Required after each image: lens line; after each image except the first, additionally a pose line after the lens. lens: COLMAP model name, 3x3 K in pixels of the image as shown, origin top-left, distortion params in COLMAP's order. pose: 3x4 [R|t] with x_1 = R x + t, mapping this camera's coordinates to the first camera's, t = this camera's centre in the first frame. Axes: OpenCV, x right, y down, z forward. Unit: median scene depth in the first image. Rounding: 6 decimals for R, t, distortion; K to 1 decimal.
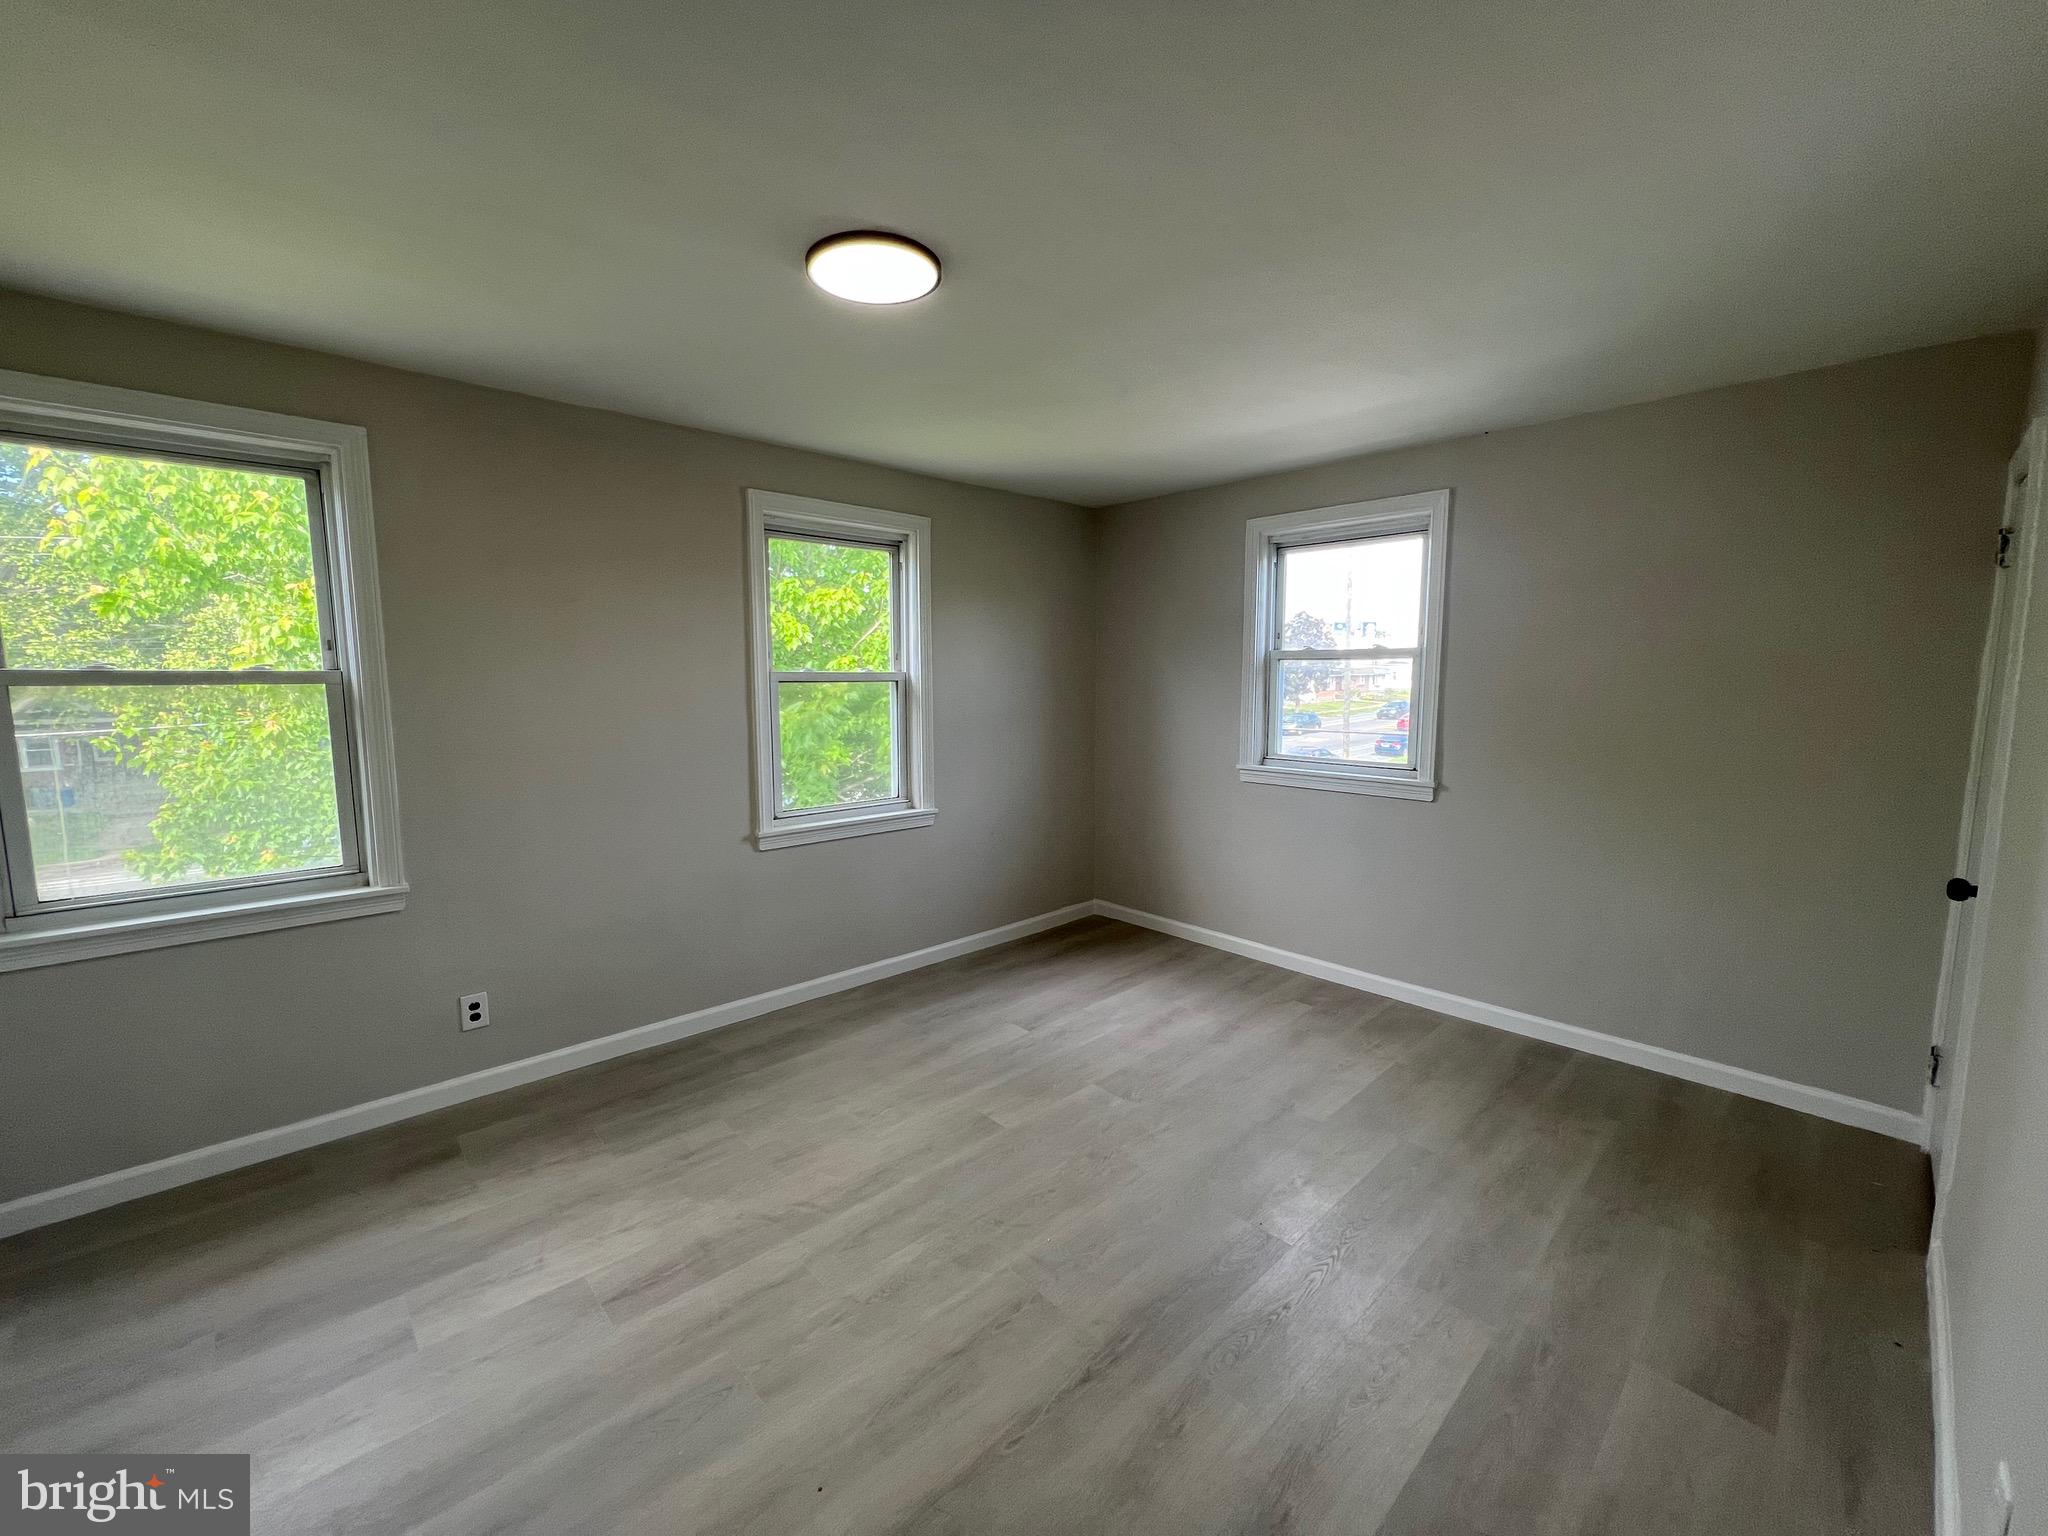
lens RADIAL K [[815.6, 0, 1027.6], [0, 815.6, 764.1], [0, 0, 1]] dist [-0.003137, -0.000116]
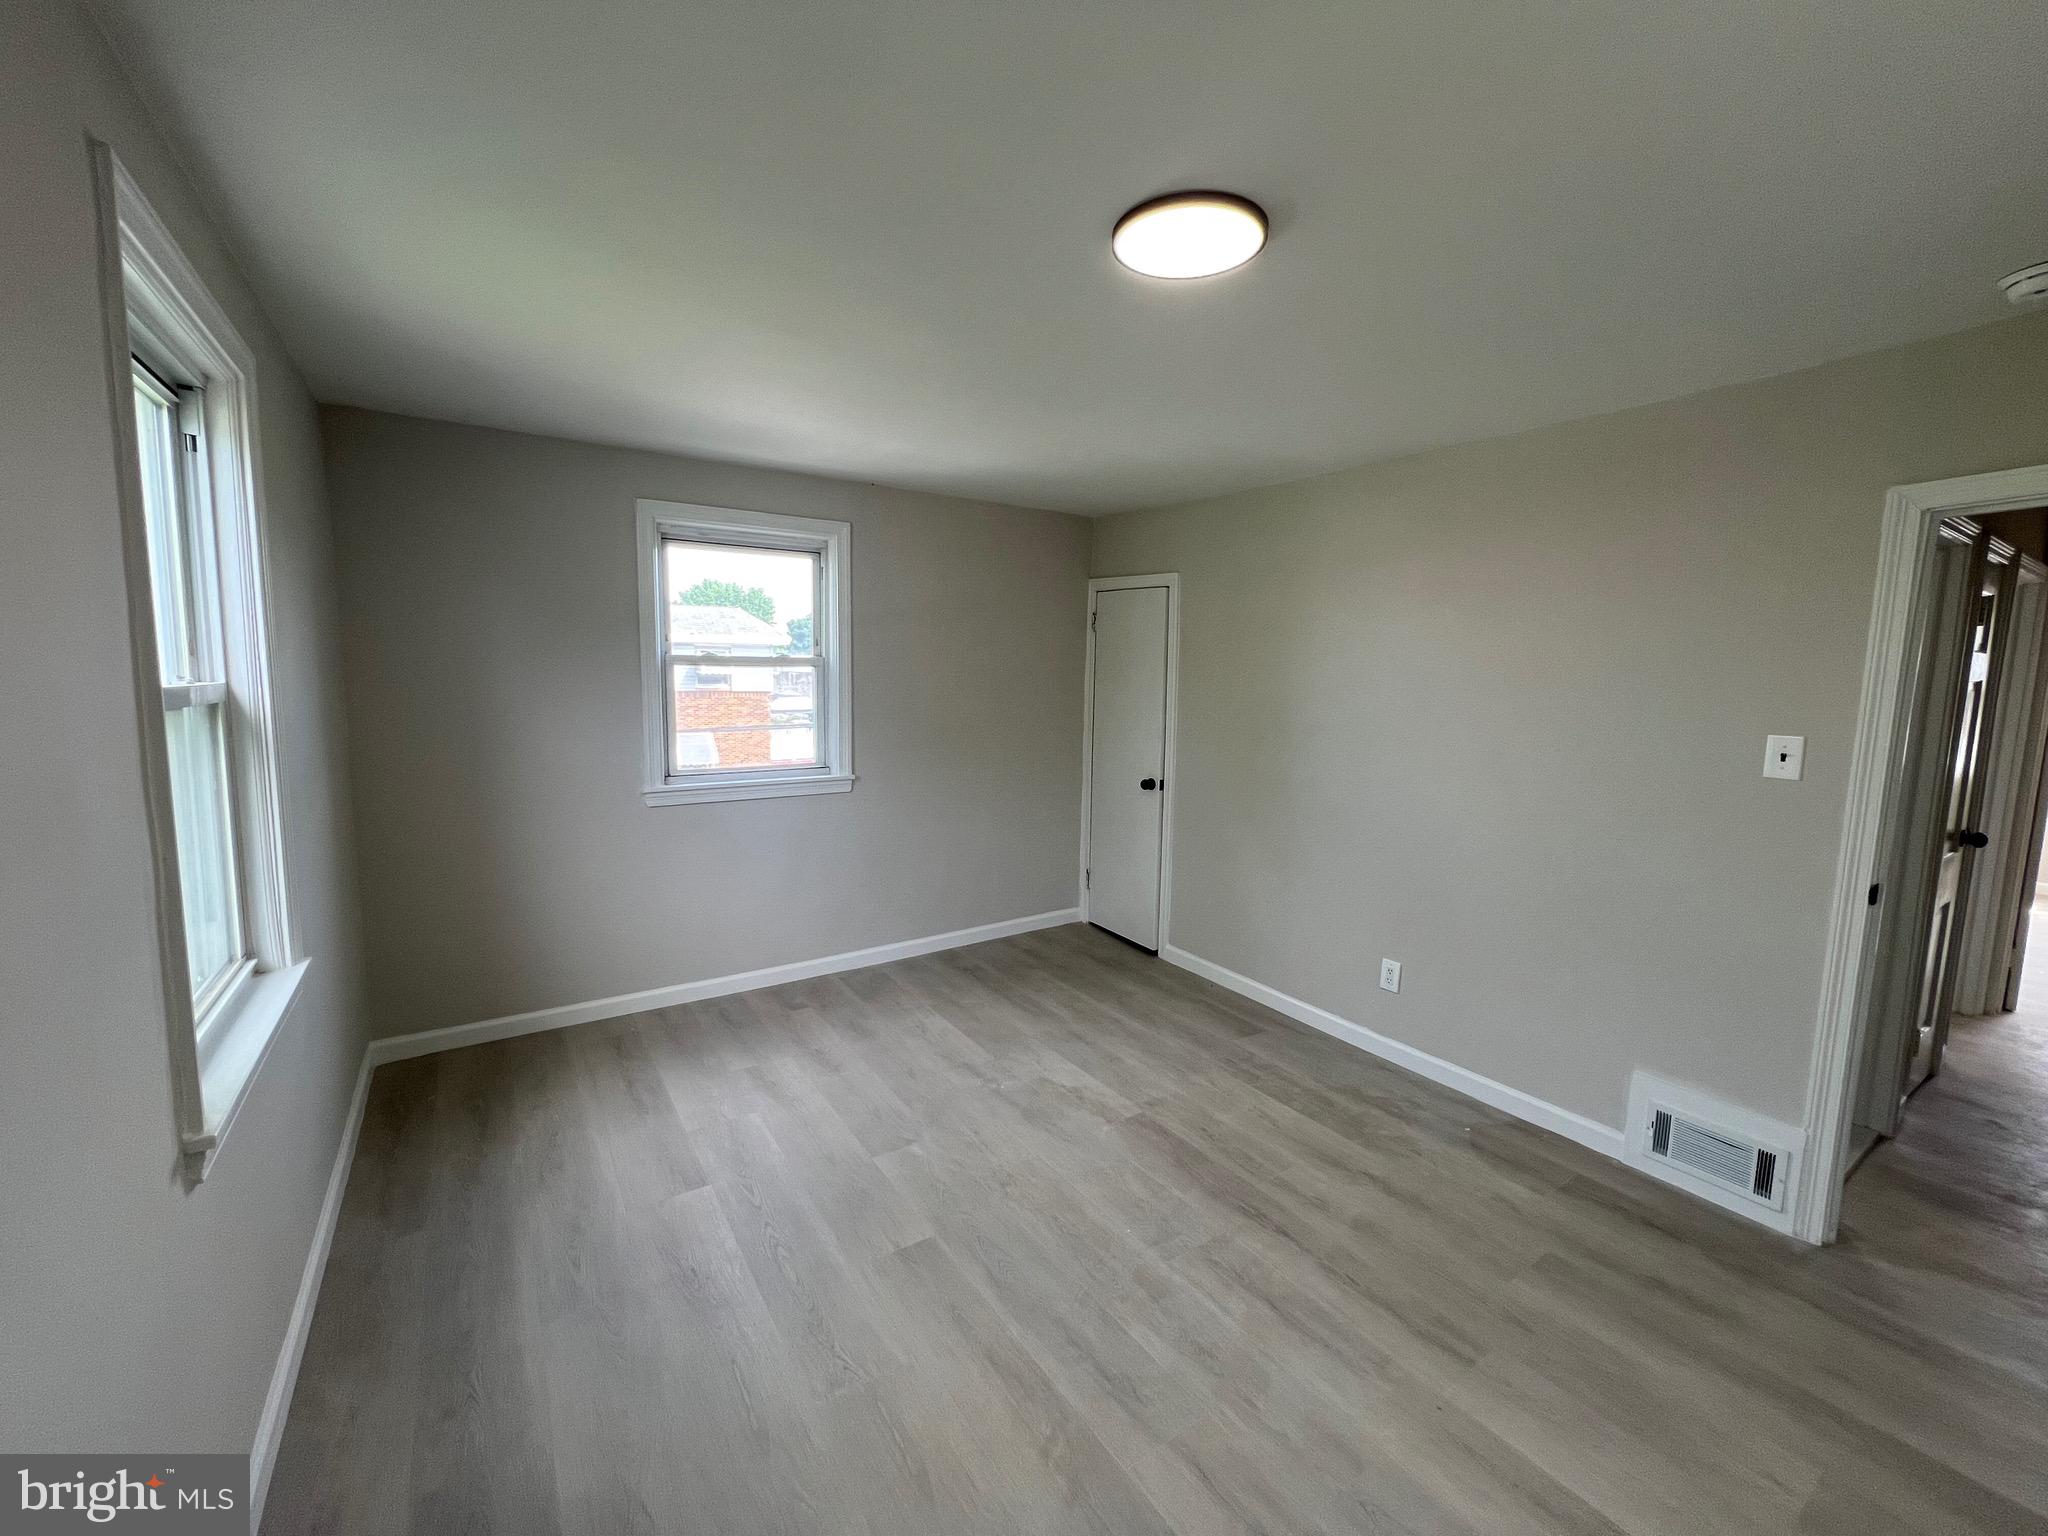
lens RADIAL K [[815.6, 0, 1012.6], [0, 815.6, 759.5], [0, 0, 1]] dist [-0.003137, -0.000116]
pose [[0.173277, -0.101100, 0.979670, -0.687885], [0.098903, 0.991475, 0.084825, -0.085748], [-0.979895, 0.082194, 0.181799, 0.647252]]
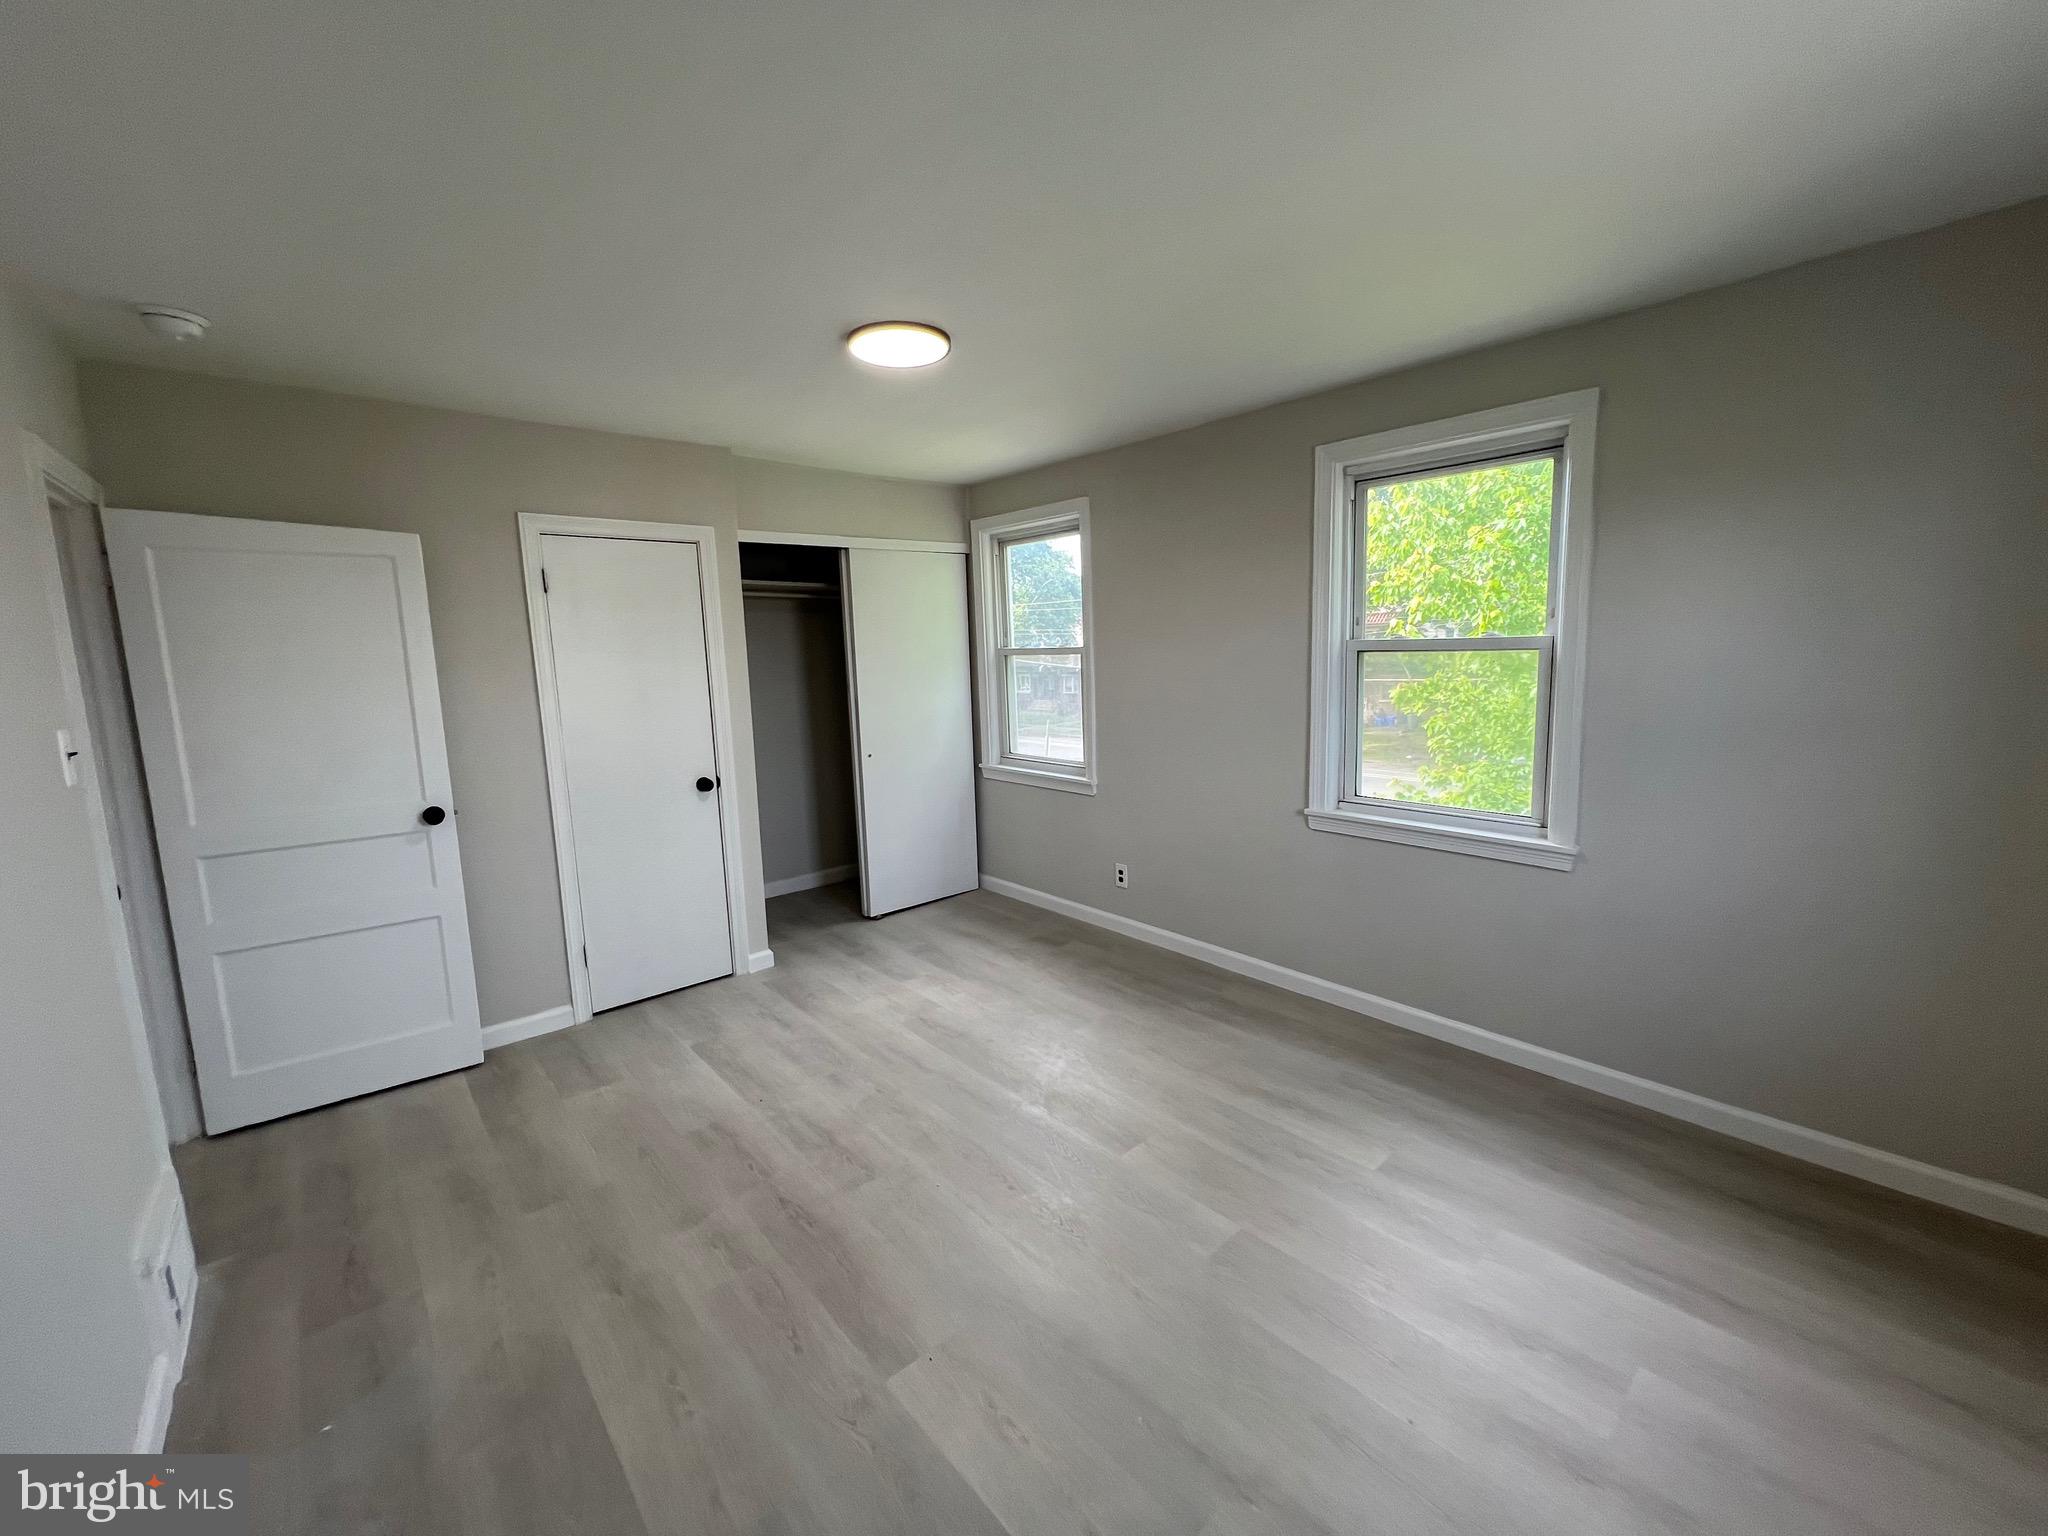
lens RADIAL K [[815.6, 0, 1020.8], [0, 815.6, 768.3], [0, 0, 1]] dist [-0.003137, -0.000116]
pose [[-0.035630, 0.145701, -0.988687, 0.712950], [-0.086883, 0.985118, 0.148306, -0.087444], [0.995581, 0.091184, -0.022441, 0.772304]]
